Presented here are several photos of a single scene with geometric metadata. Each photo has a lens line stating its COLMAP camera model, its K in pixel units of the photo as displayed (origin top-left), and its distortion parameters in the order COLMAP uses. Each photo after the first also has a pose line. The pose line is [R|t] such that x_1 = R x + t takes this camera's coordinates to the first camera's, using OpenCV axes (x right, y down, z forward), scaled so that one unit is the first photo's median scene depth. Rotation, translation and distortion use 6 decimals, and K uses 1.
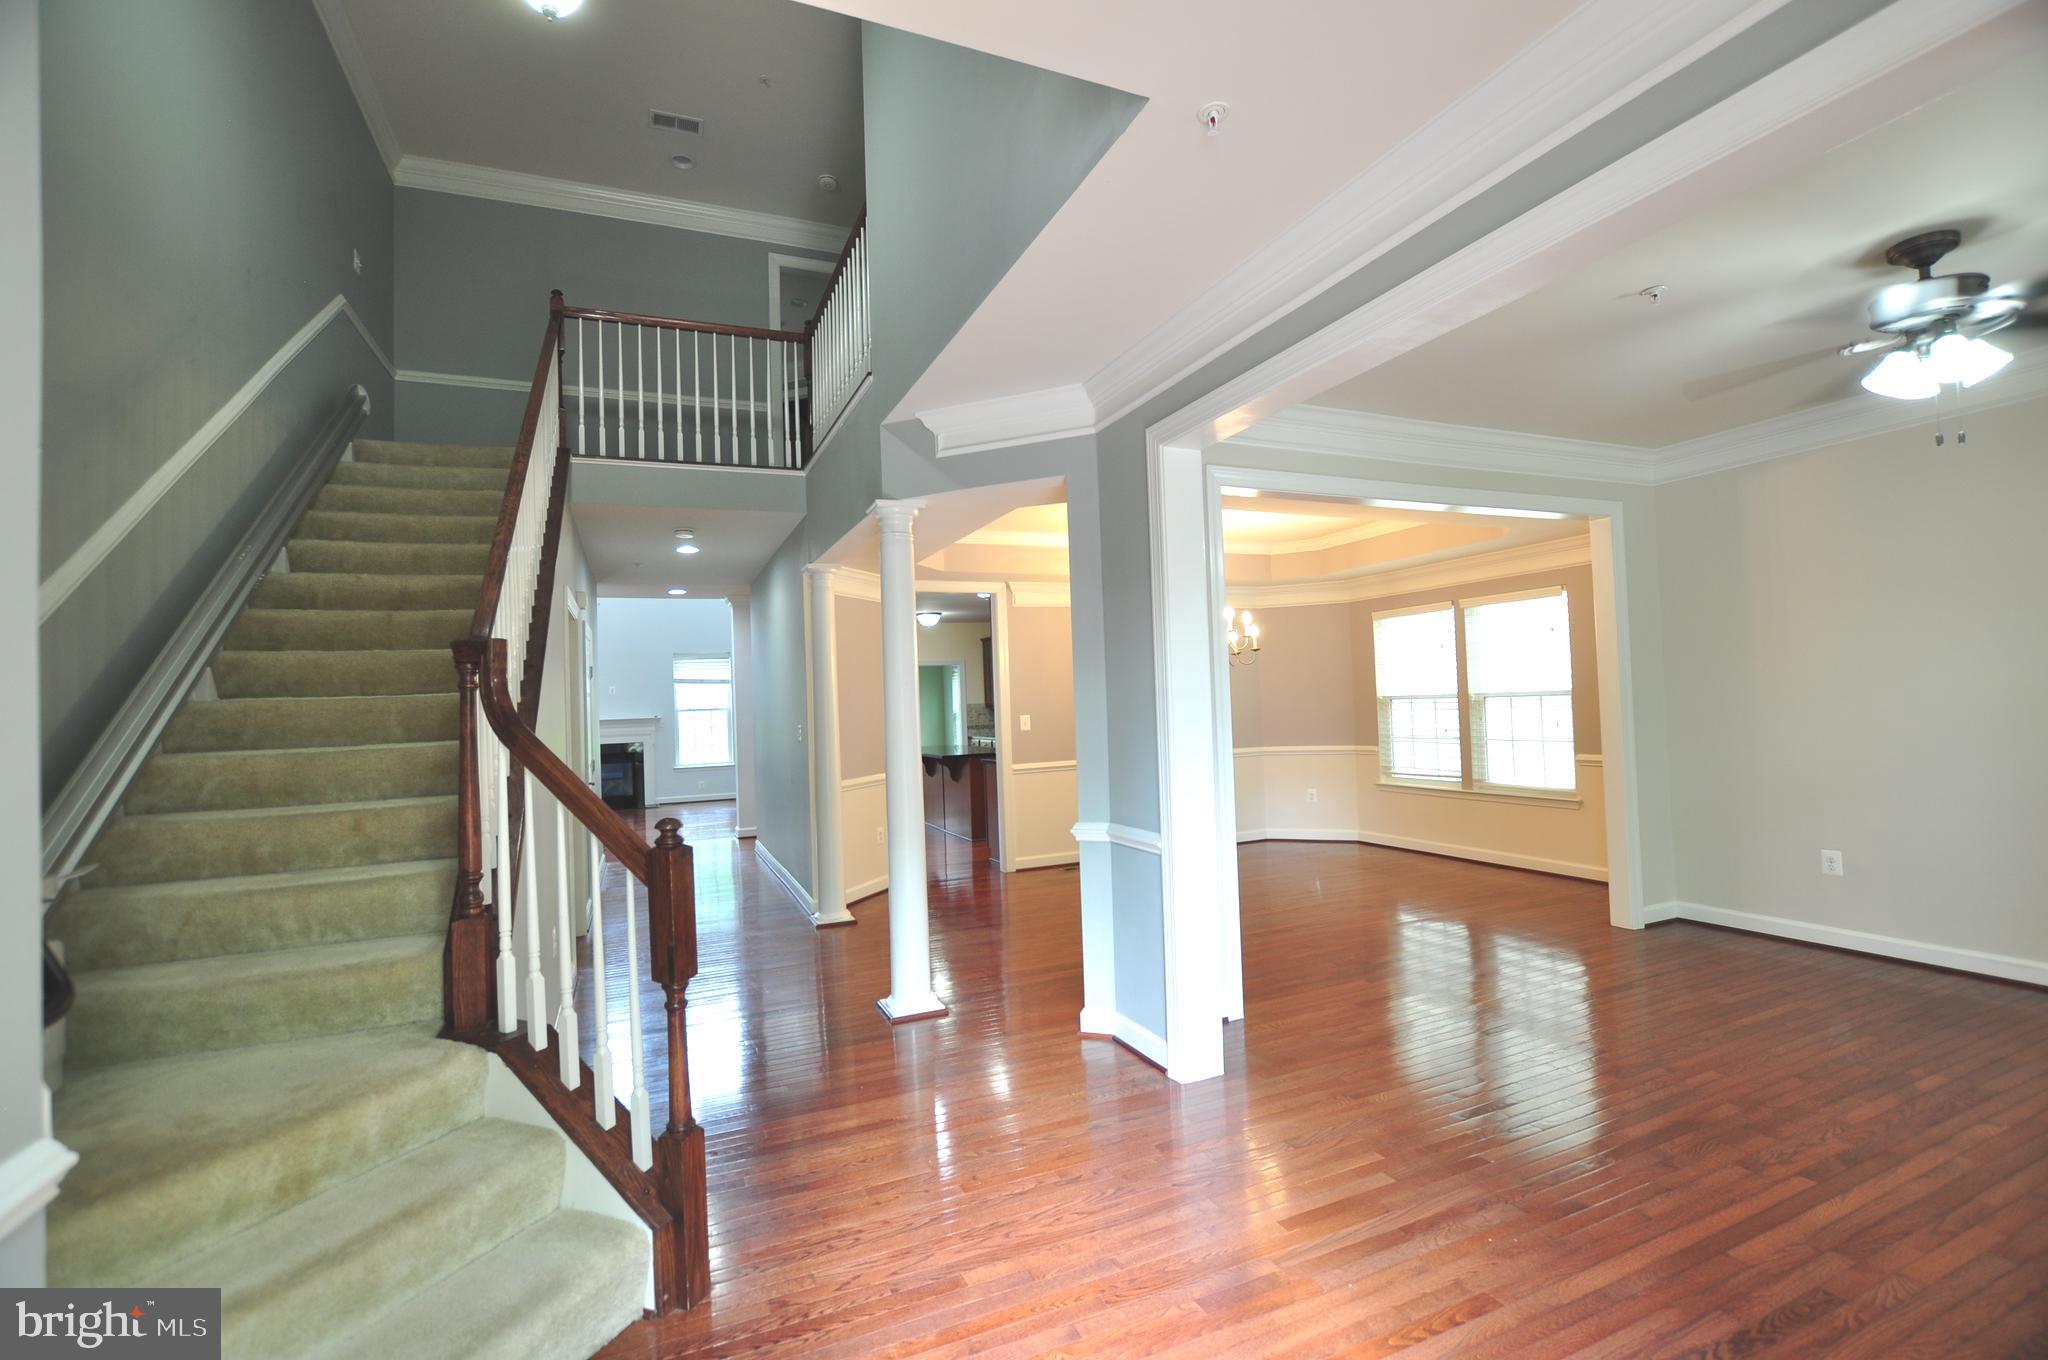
lens RADIAL K [[902.3, 0, 1028.9], [0, 902.3, 678.2], [0, 0, 1]] dist [-0.026632, 0.001357]
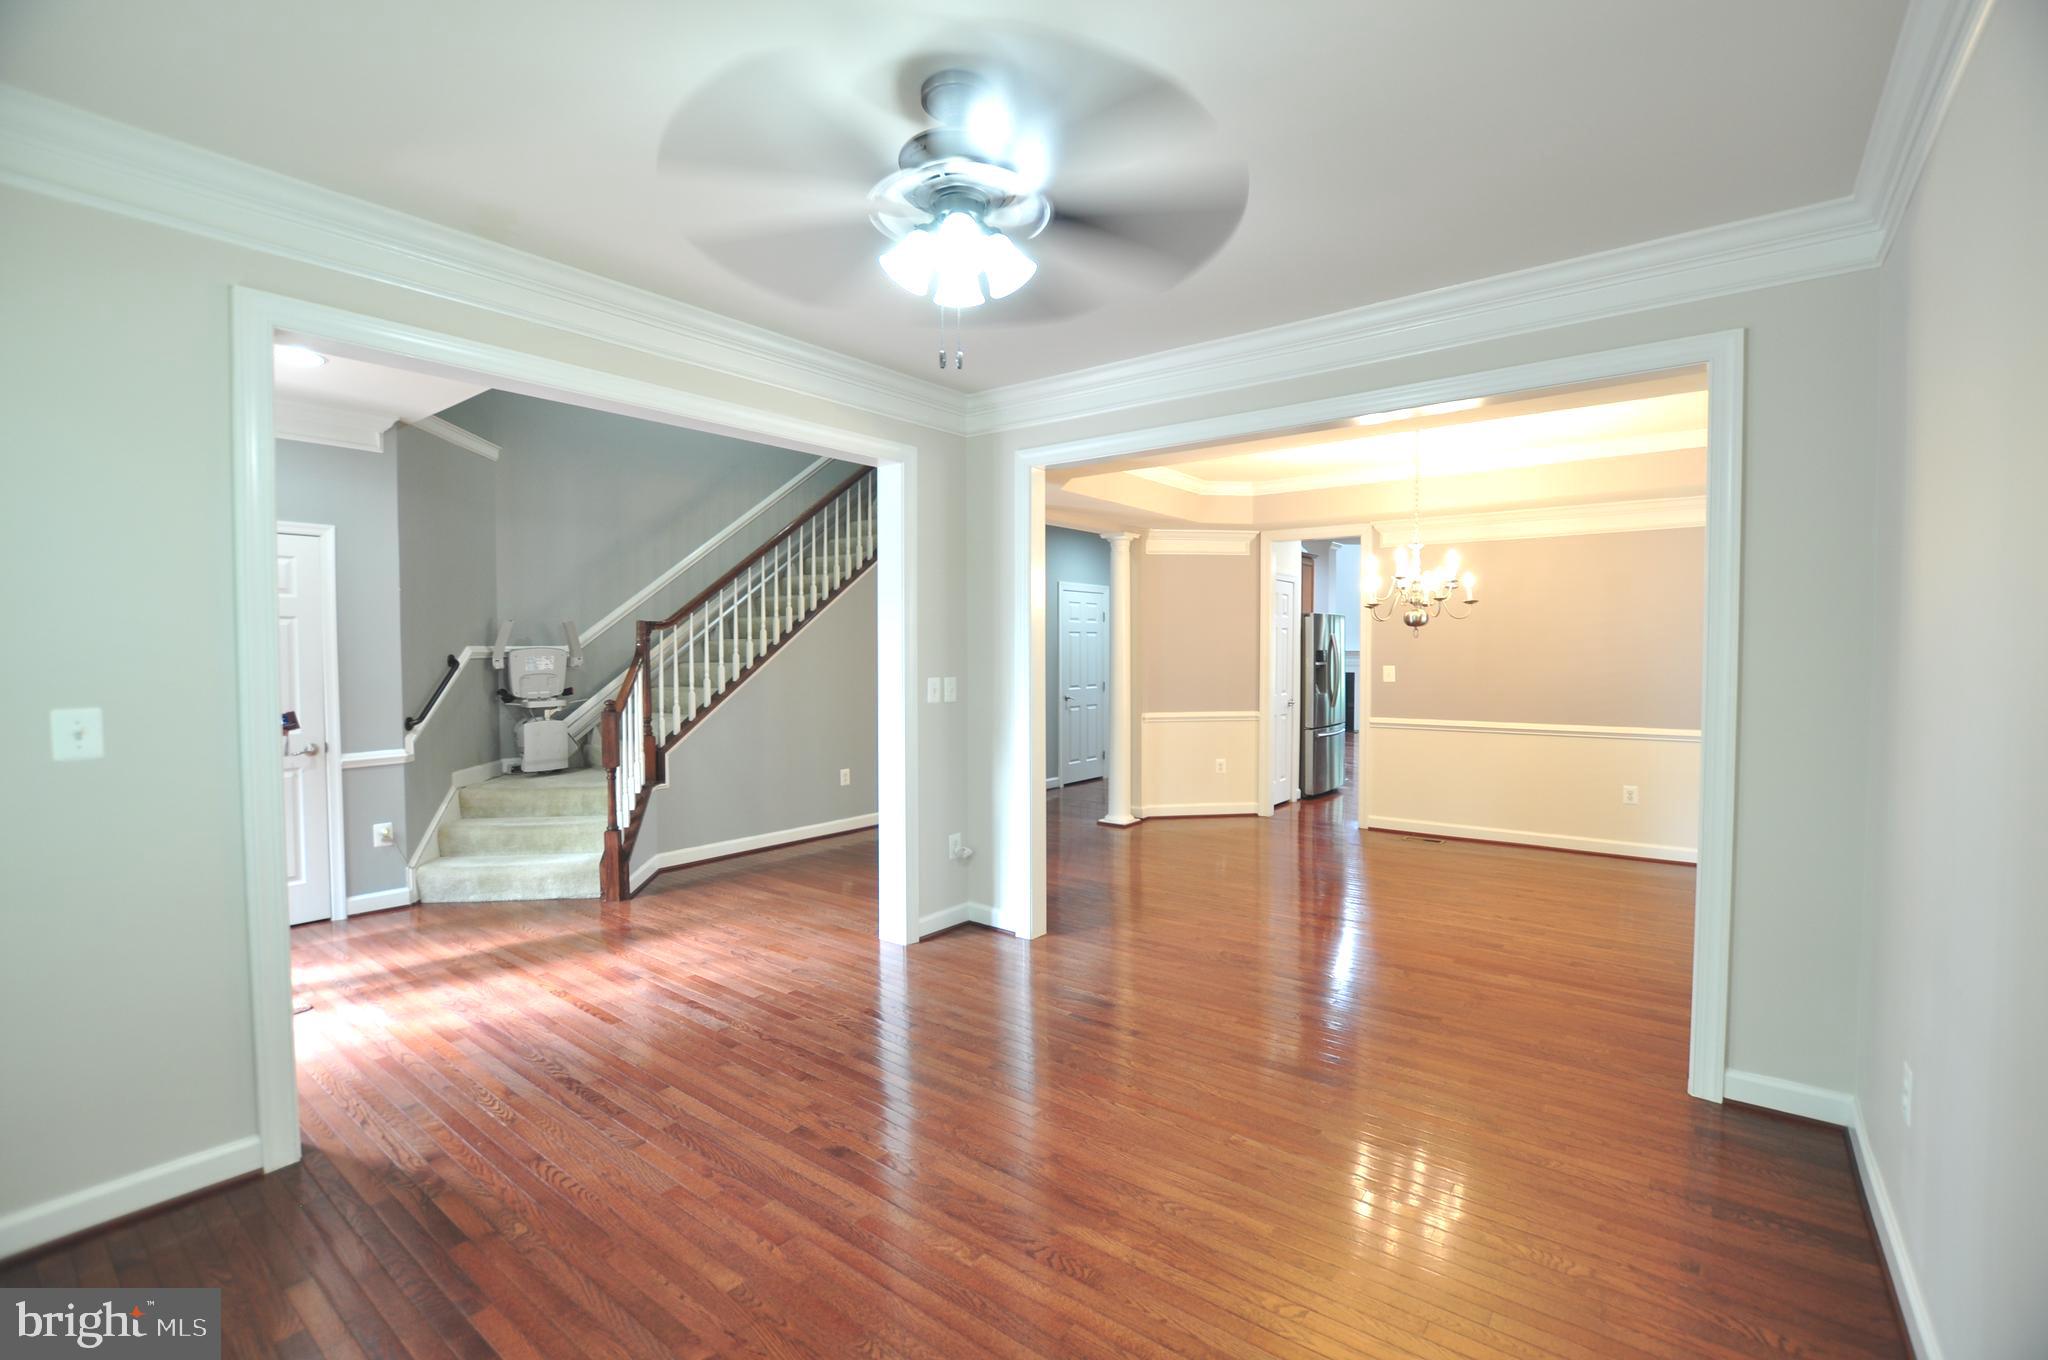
lens RADIAL K [[902.3, 0, 1028.9], [0, 902.3, 678.2], [0, 0, 1]] dist [-0.026632, 0.001357]
pose [[0.484809, 0.068197, -0.871957, 1.903848], [0.006233, 0.996661, 0.081415, -0.072225], [0.874598, -0.044906, 0.482765, 0.722622]]
